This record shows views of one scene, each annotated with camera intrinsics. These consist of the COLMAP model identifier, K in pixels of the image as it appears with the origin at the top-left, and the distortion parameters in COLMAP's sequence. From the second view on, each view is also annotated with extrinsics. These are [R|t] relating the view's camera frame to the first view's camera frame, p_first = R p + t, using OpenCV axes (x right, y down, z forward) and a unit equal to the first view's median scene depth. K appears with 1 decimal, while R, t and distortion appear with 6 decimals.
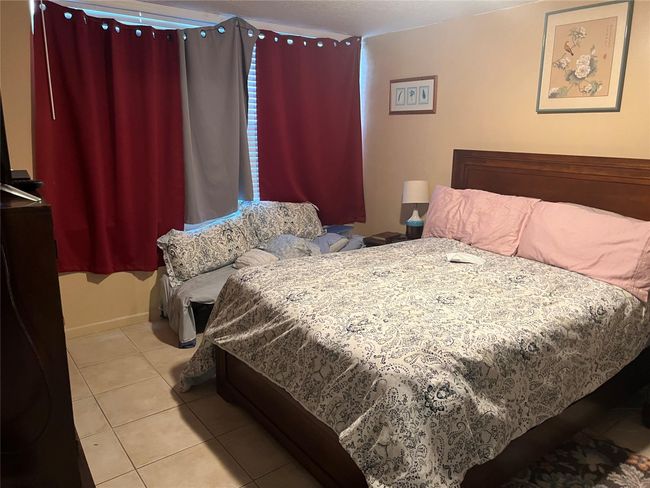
lens RADIAL K [[491.2, 0, 323.4], [0, 491.2, 239.6], [0, 0, 1]] dist [0.062423, -0.075893]
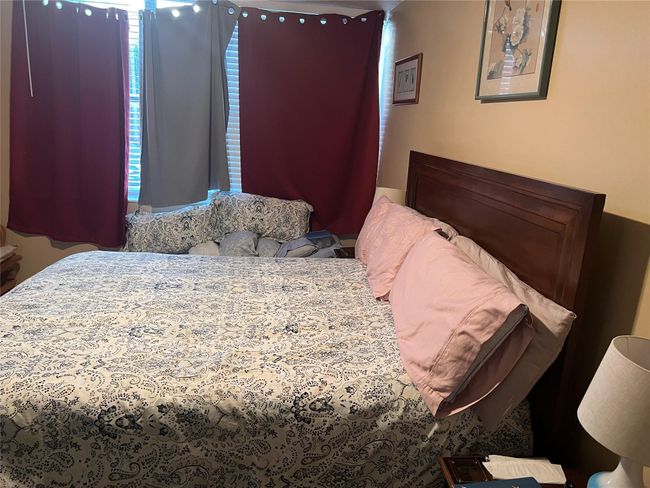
lens RADIAL K [[491.2, 0, 323.4], [0, 491.2, 239.6], [0, 0, 1]] dist [0.062423, -0.075893]
pose [[0.878242, 0.150769, -0.453828, 0.494027], [-0.150098, 0.987950, 0.037744, -0.053774], [0.454050, 0.034970, 0.890290, 0.262733]]
